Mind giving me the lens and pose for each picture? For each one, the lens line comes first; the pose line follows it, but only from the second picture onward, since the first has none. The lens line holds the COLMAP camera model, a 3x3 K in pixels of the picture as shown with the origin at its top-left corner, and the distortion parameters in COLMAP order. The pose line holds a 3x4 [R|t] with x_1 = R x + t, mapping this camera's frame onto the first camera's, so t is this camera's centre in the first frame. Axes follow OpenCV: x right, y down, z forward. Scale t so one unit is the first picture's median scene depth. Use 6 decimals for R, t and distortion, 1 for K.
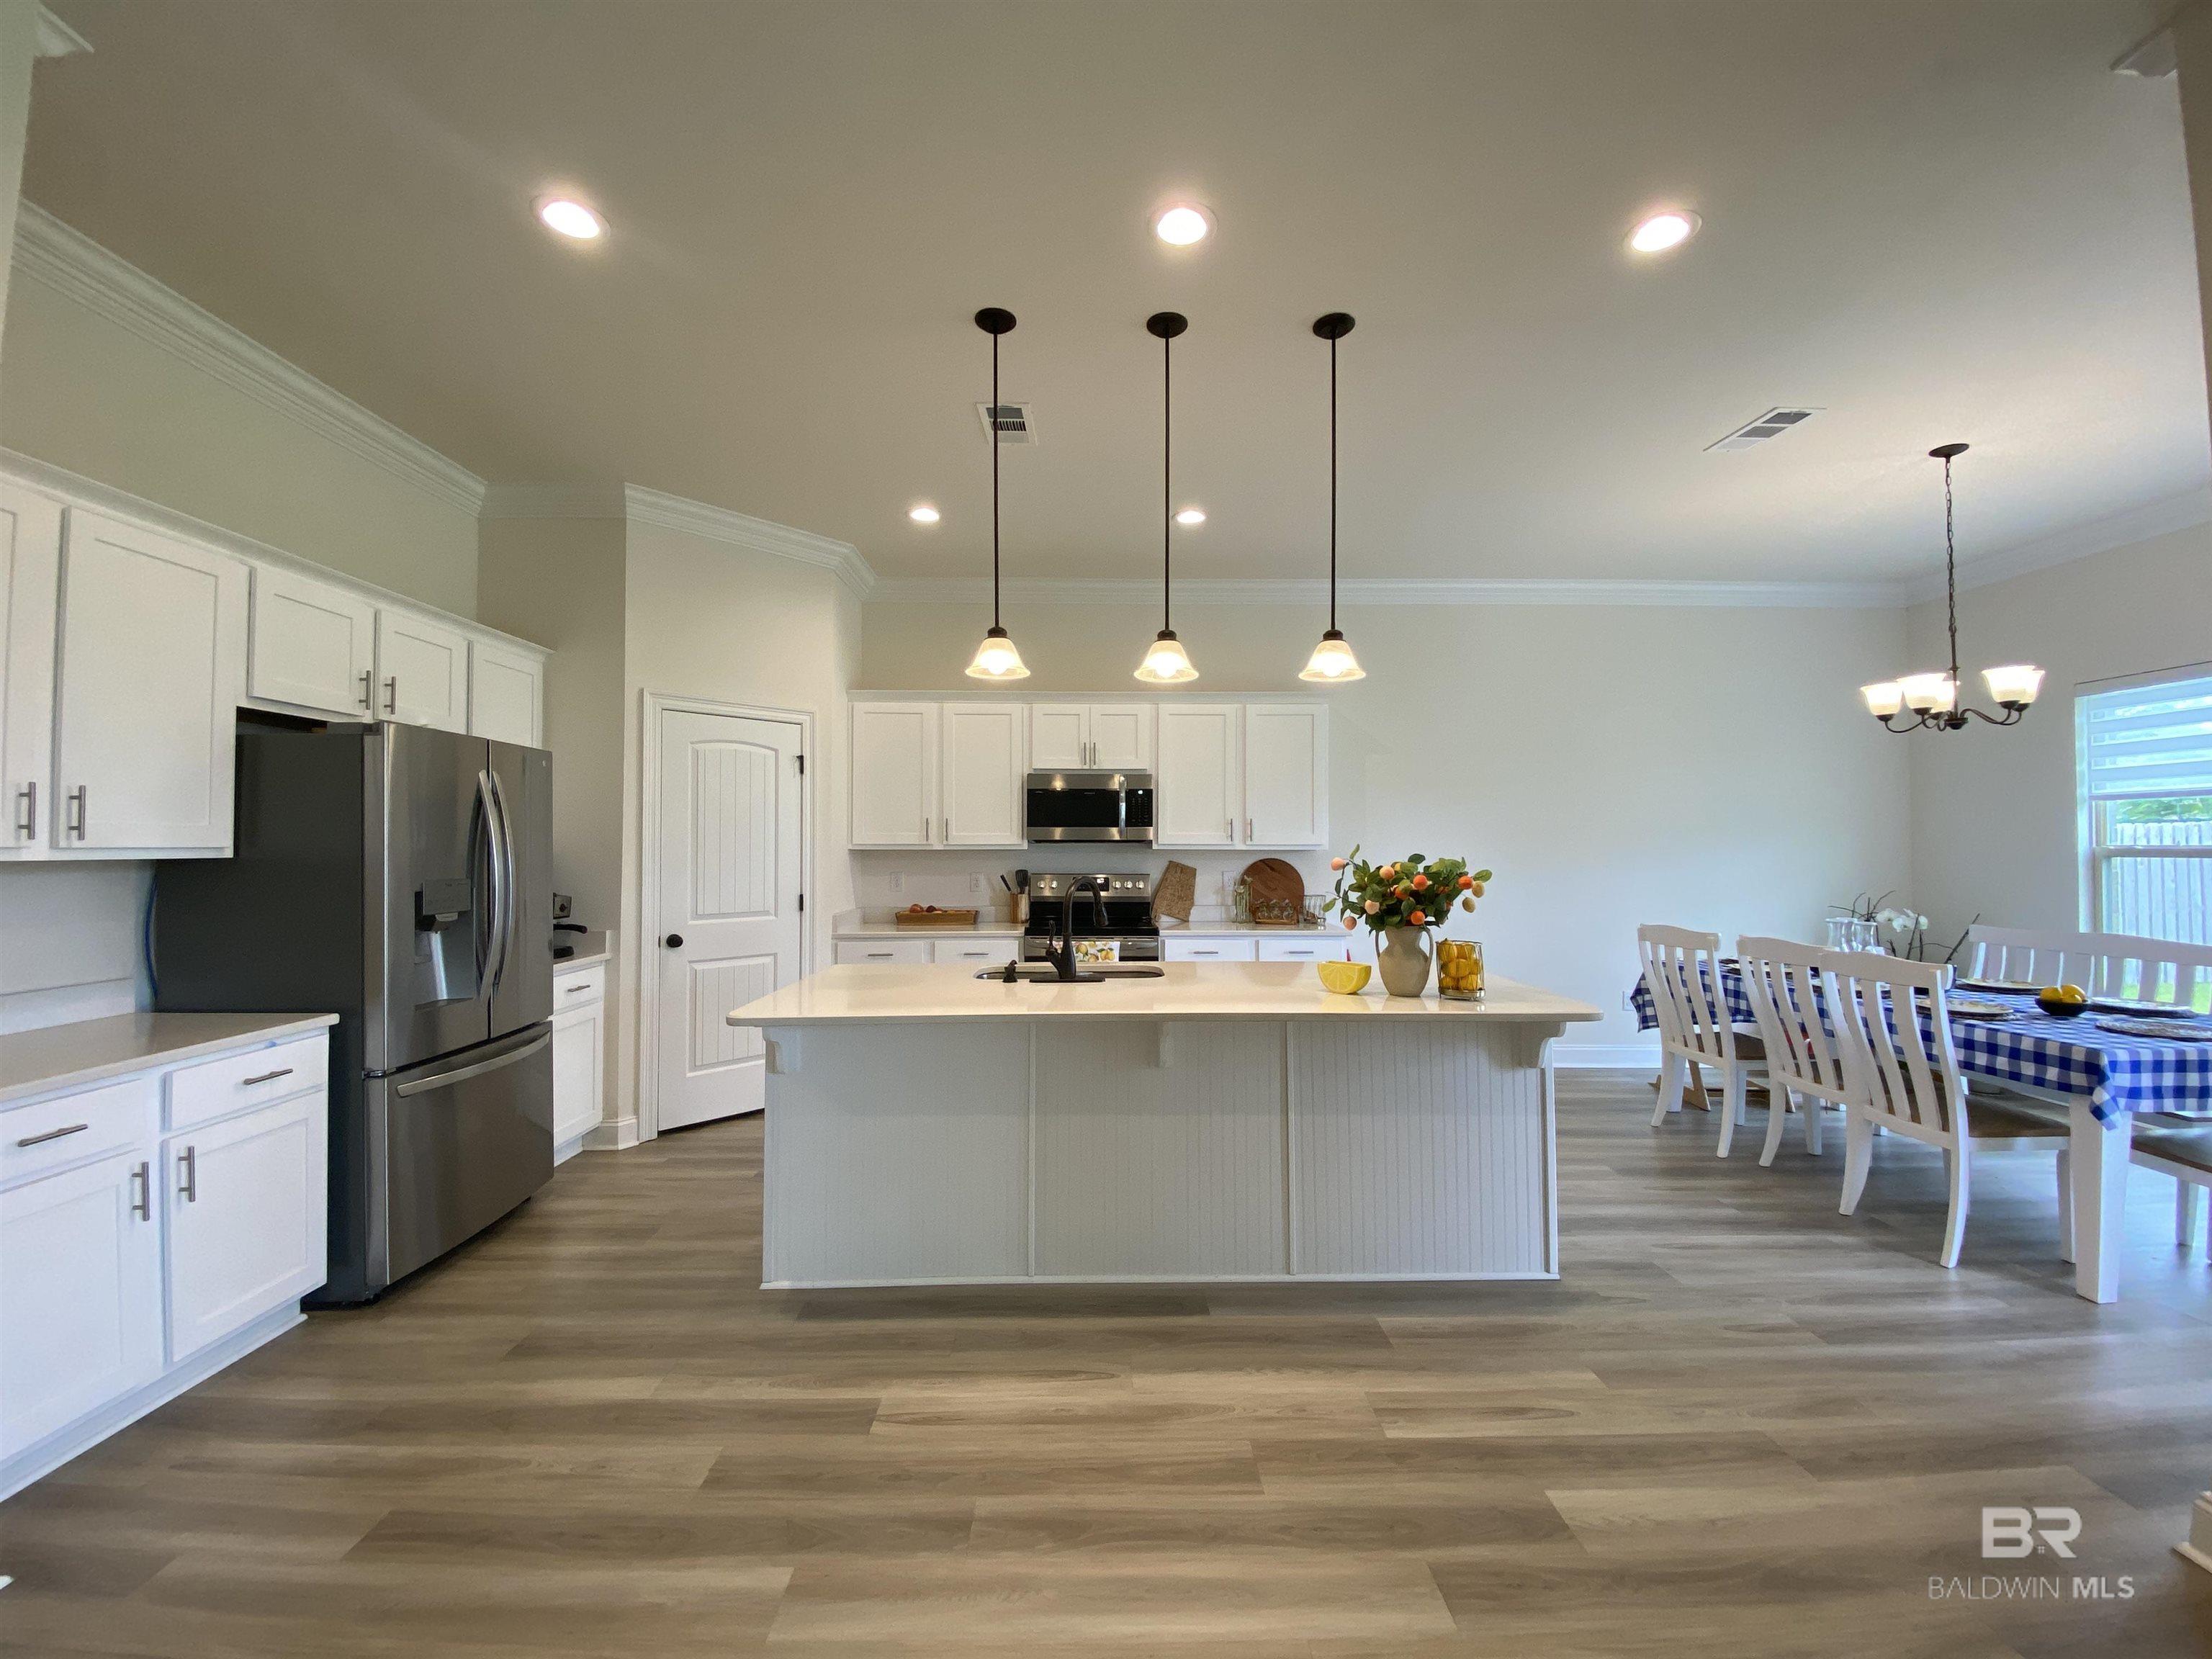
lens RADIAL K [[898.8, 0, 1109.6], [0, 898.8, 813.4], [0, 0, 1]] dist [0.000798, -0.008232]
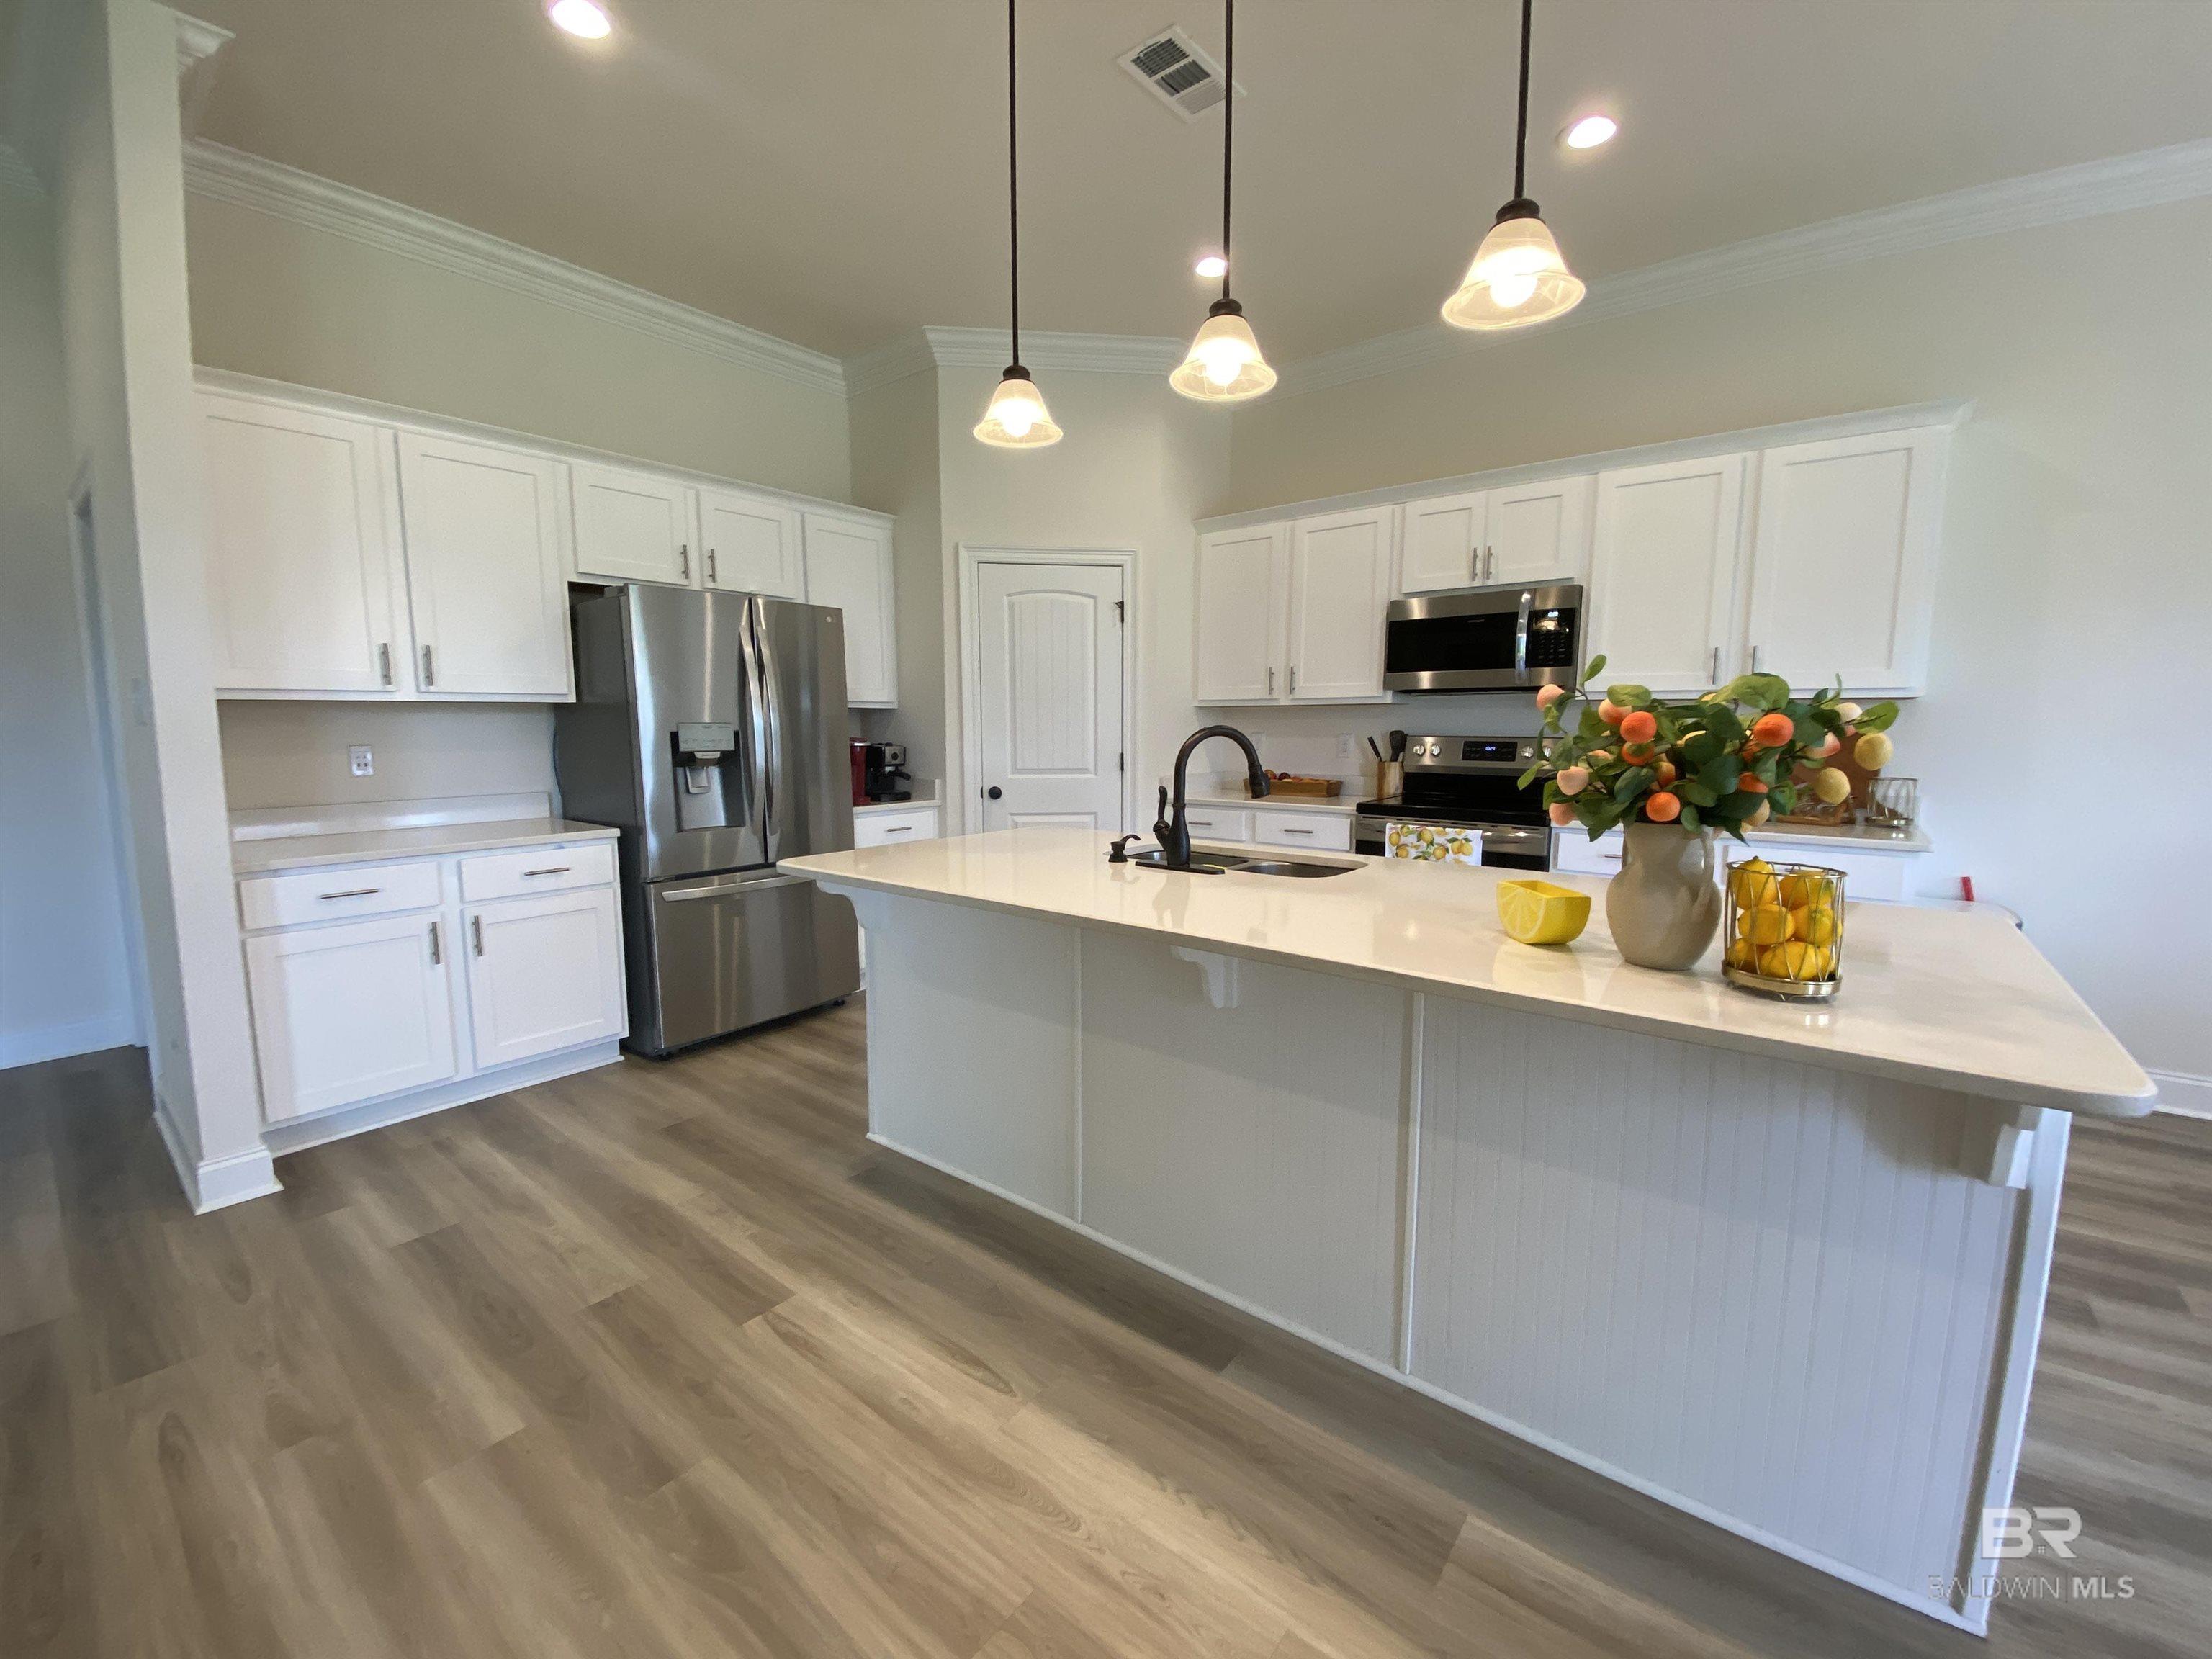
lens RADIAL K [[898.8, 0, 1099.6], [0, 898.8, 829.6], [0, 0, 1]] dist [0.000798, -0.008232]
pose [[0.769842, 0.078977, -0.633329, 0.396550], [0.021260, 0.988590, 0.149122, 0.049051], [0.637880, -0.128265, 0.759379, 0.440313]]
